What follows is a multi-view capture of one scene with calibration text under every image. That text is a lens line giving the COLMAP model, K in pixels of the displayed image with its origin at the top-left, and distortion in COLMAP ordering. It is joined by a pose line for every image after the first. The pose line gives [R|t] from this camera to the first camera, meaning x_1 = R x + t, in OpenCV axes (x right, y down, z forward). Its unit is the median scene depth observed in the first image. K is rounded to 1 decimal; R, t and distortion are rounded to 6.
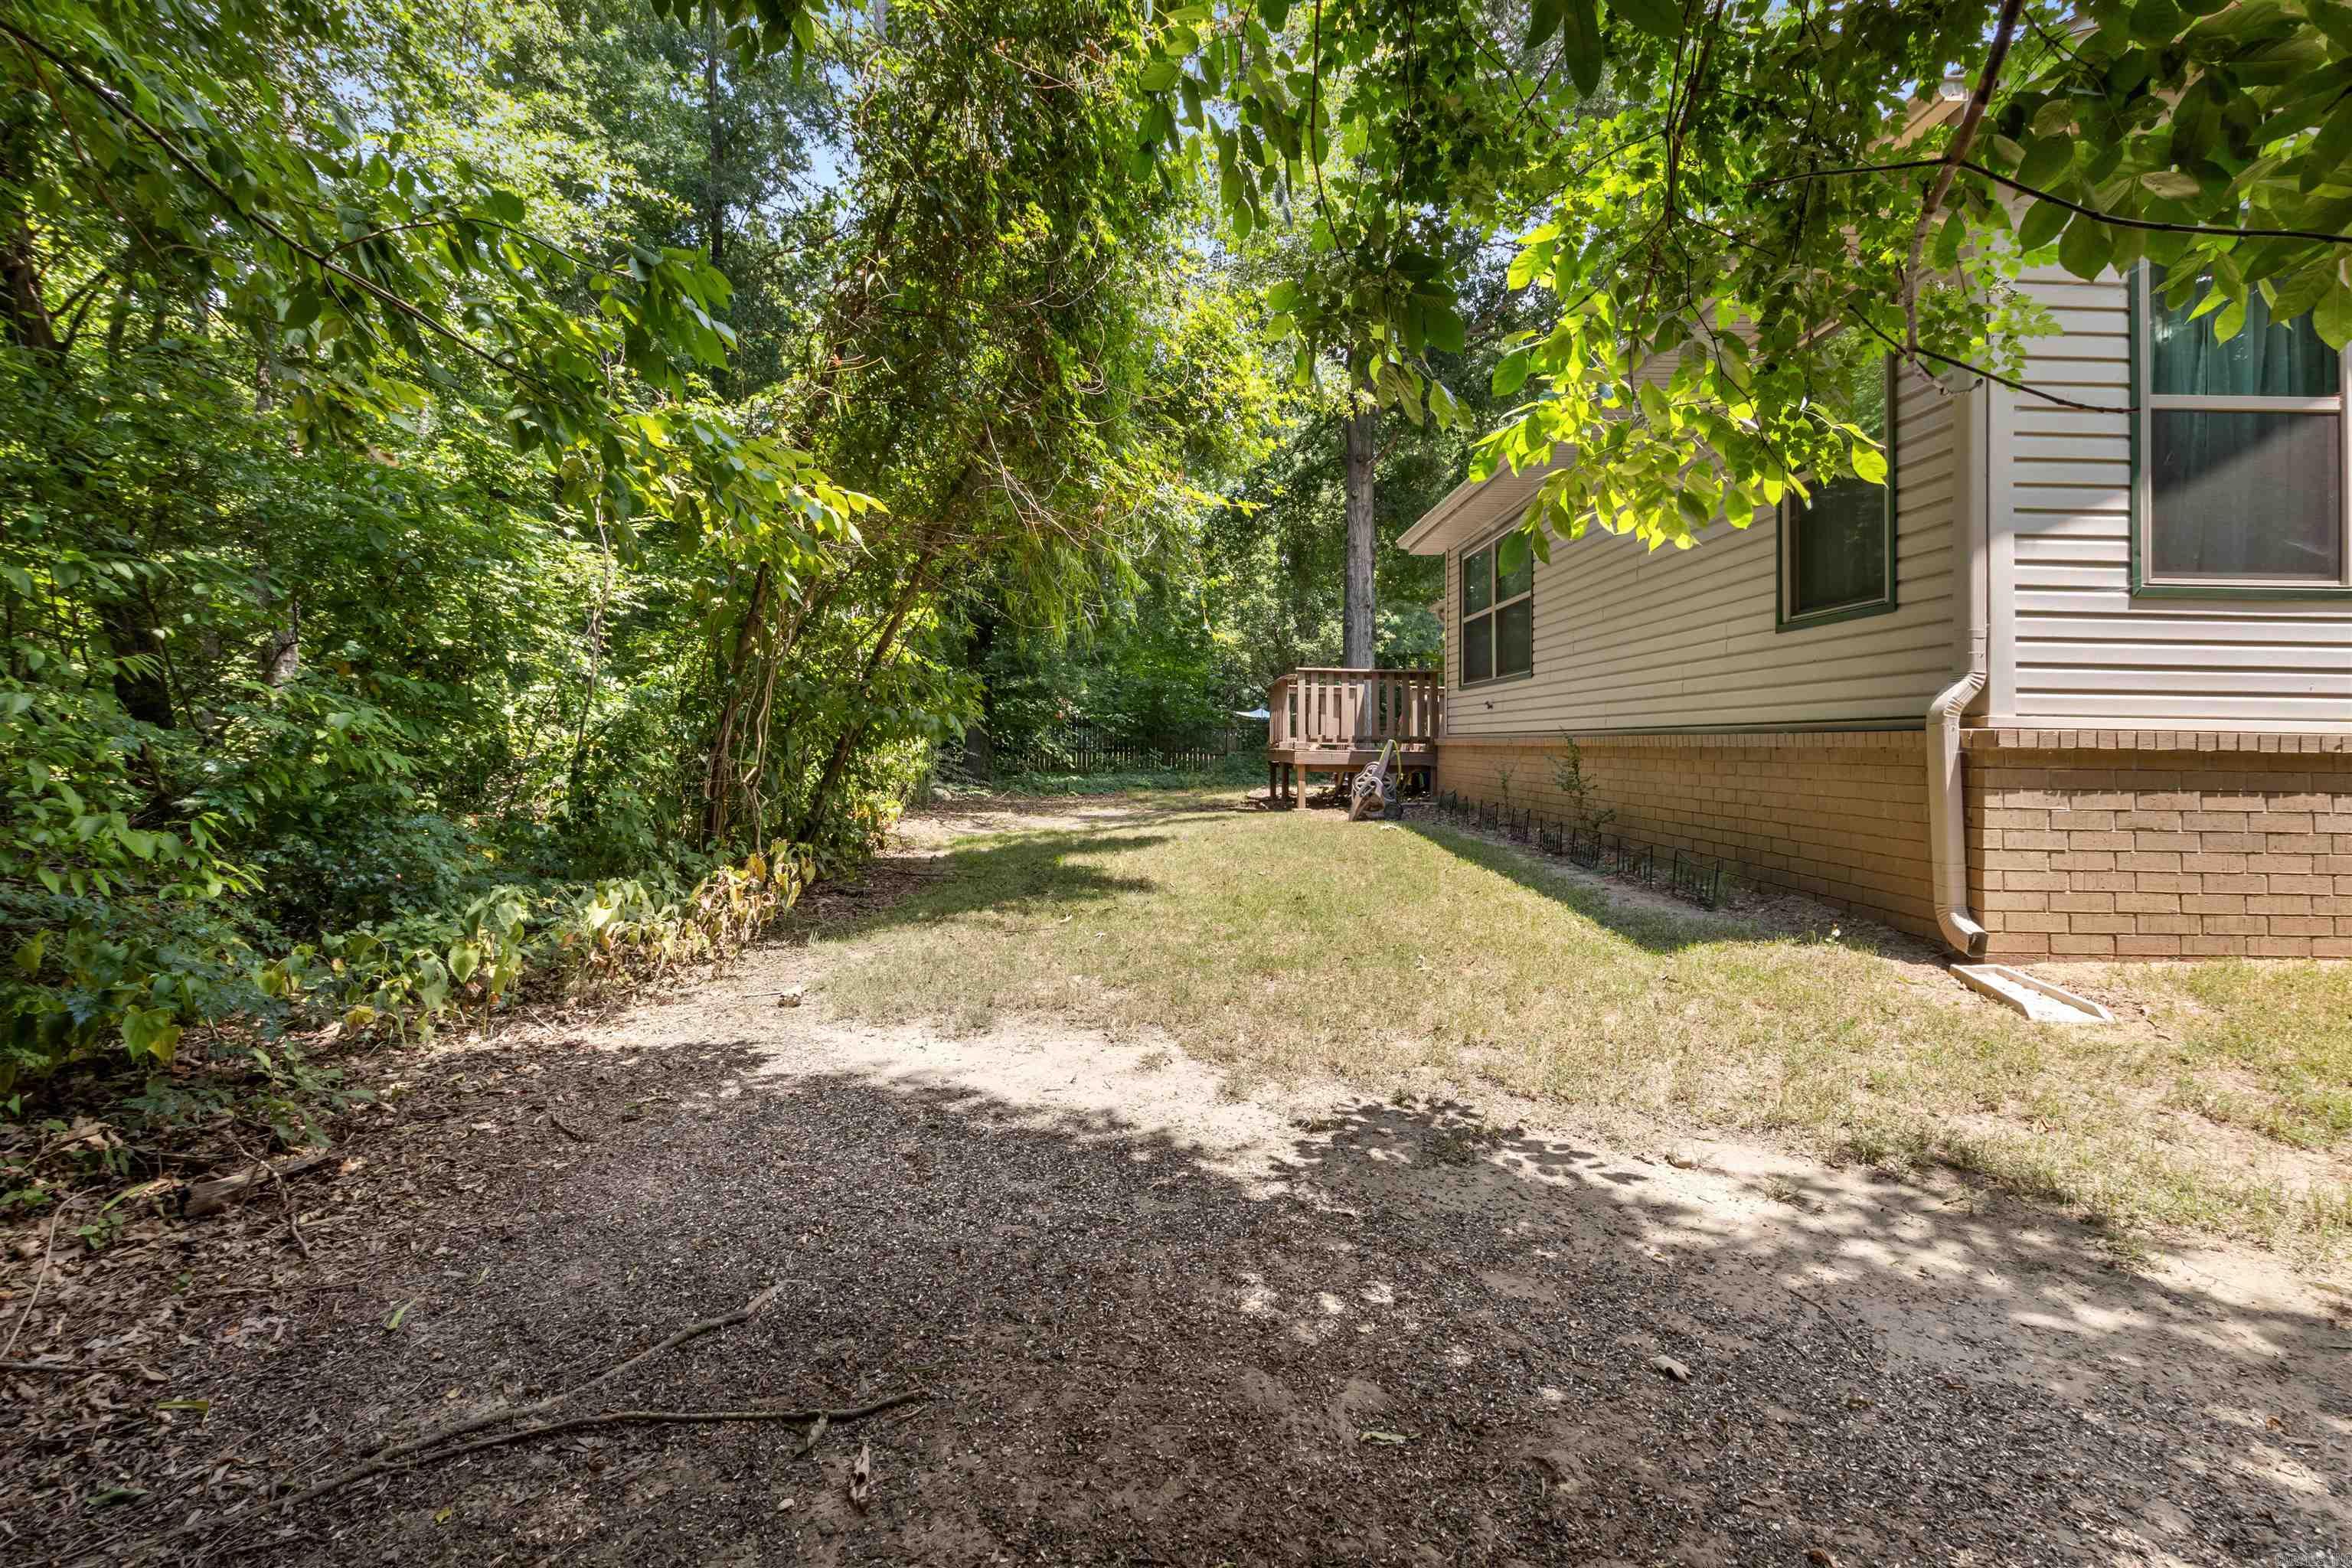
lens RADIAL K [[1092.4, 0, 1172.0], [0, 1092.4, 759.5], [0, 0, 1]] dist [-0.000716, -0.001845]
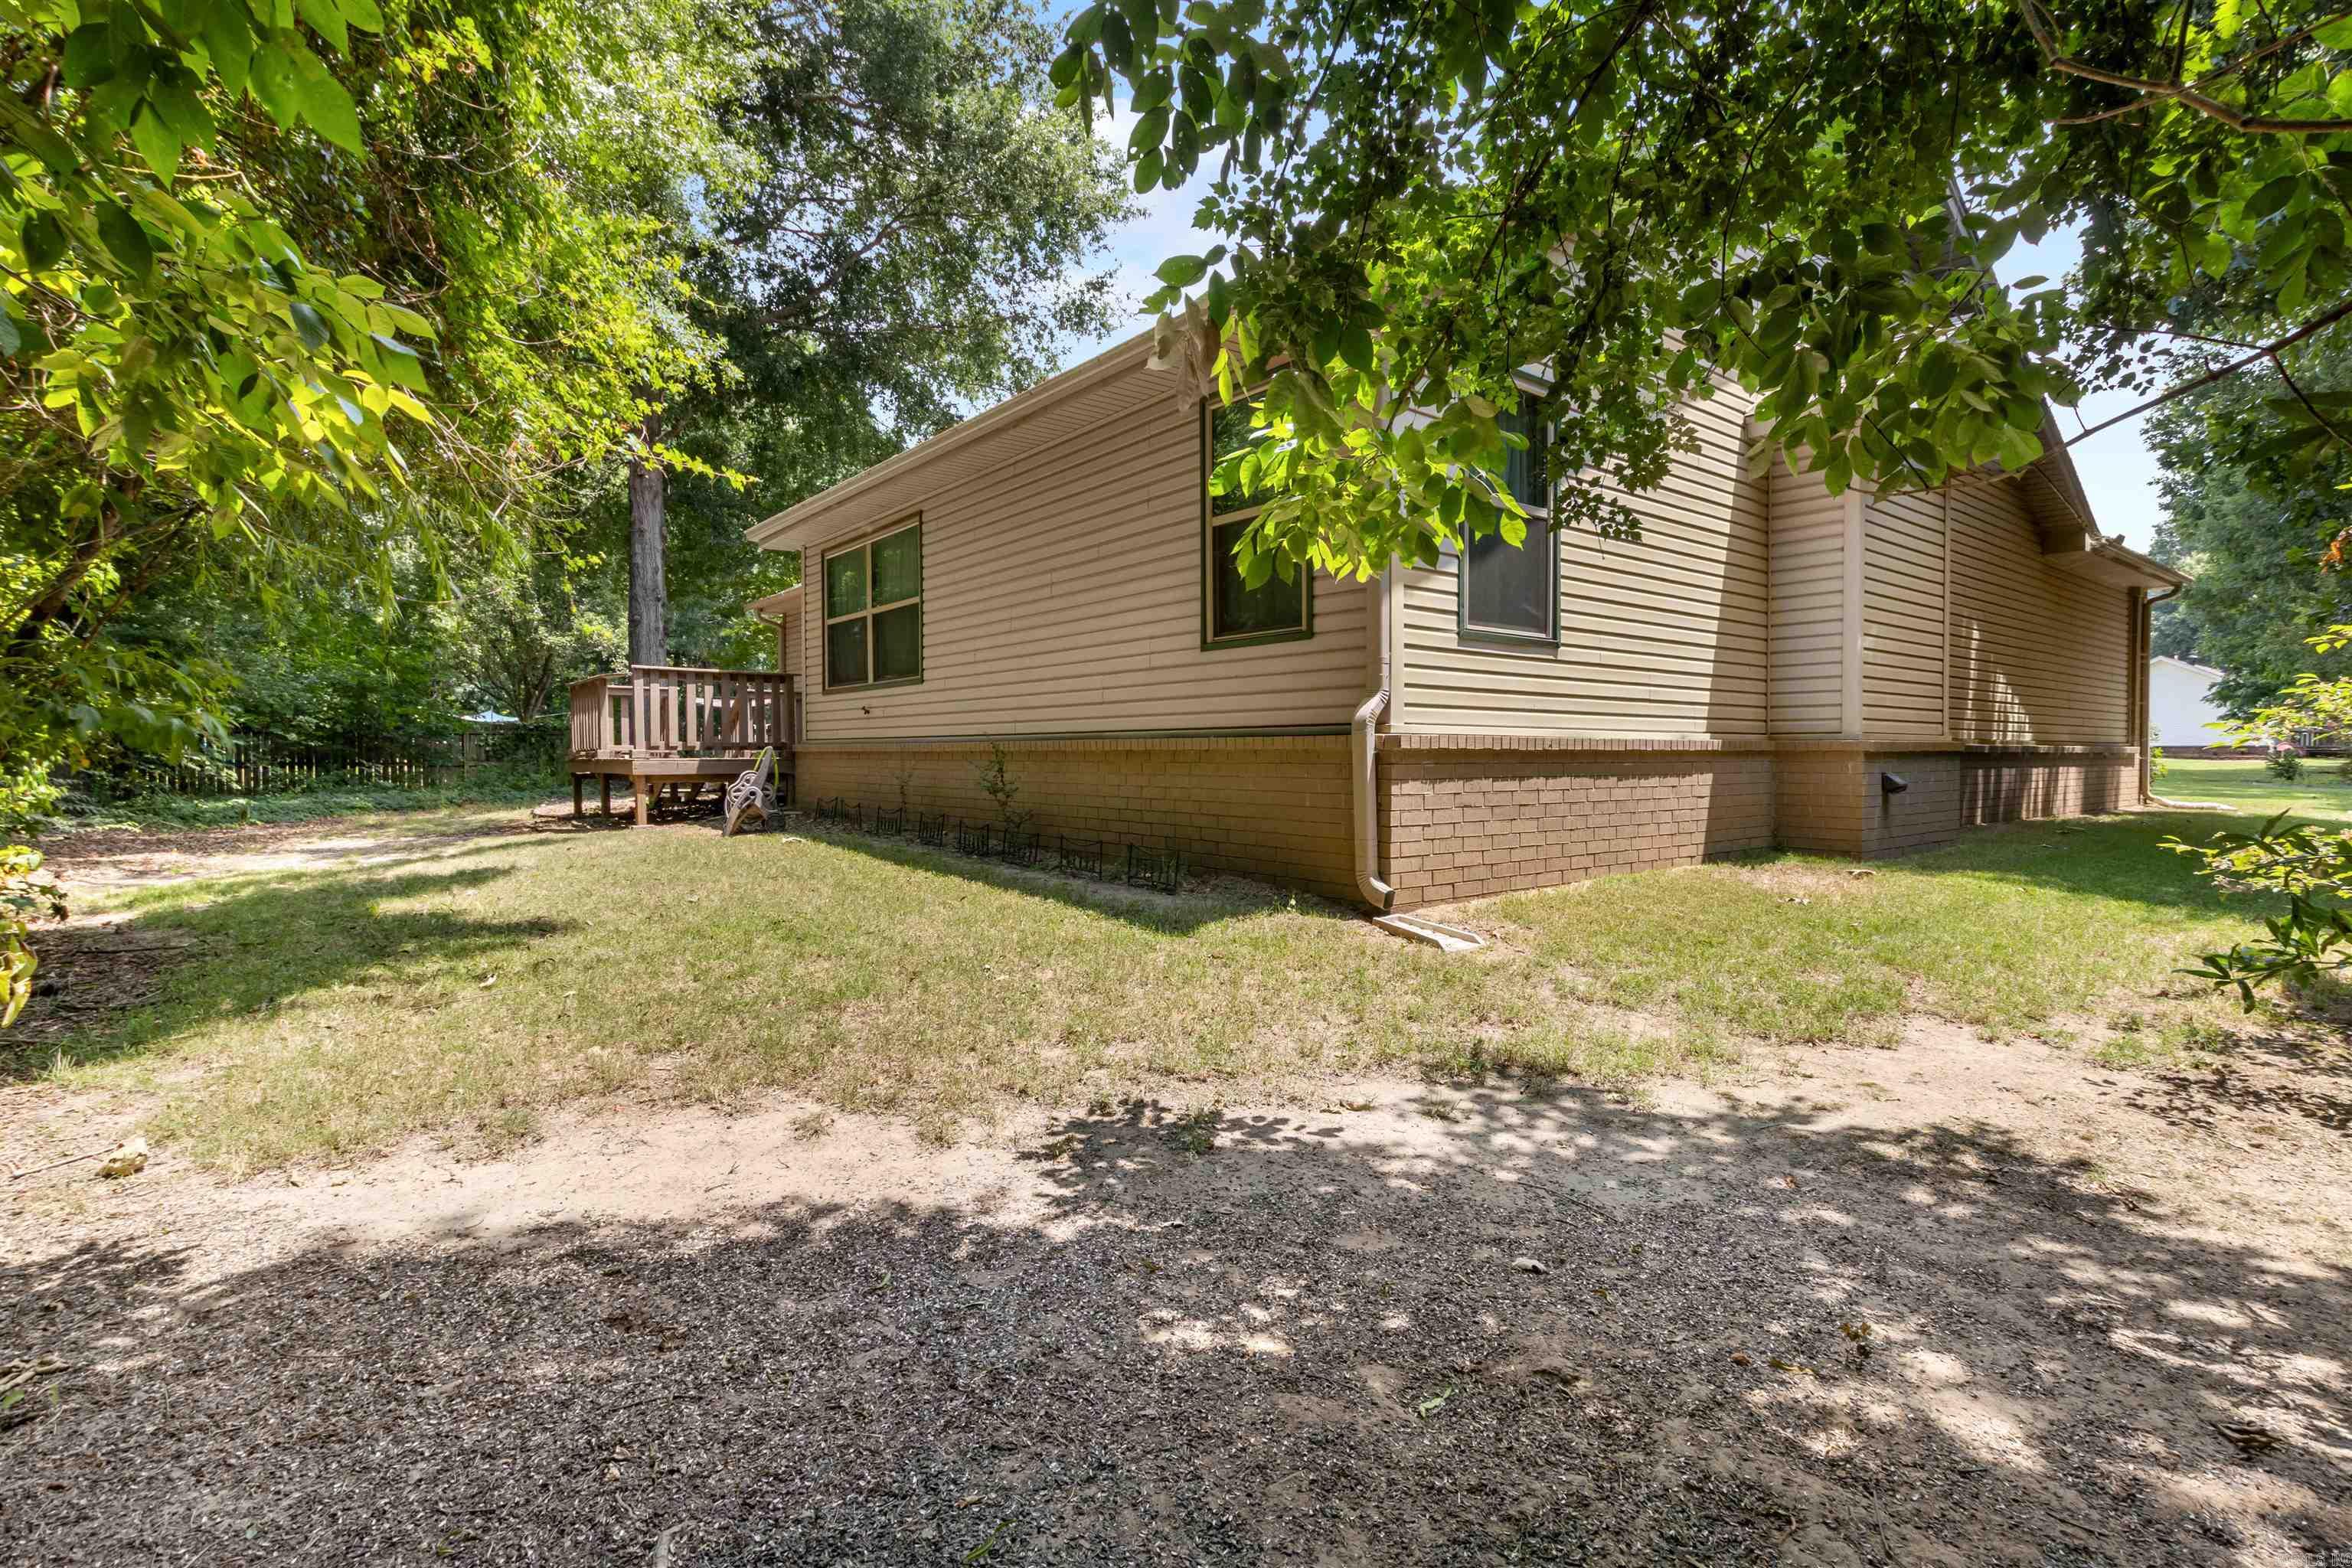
lens RADIAL K [[1090.5, 0, 1175.3], [0, 1090.5, 798.2], [0, 0, 1]] dist [-0.019736, 0.007392]
pose [[0.788234, -0.037653, 0.614222, -0.253513], [0.018791, 0.999134, 0.037134, -0.004546], [-0.615089, -0.017728, 0.788259, 0.136210]]
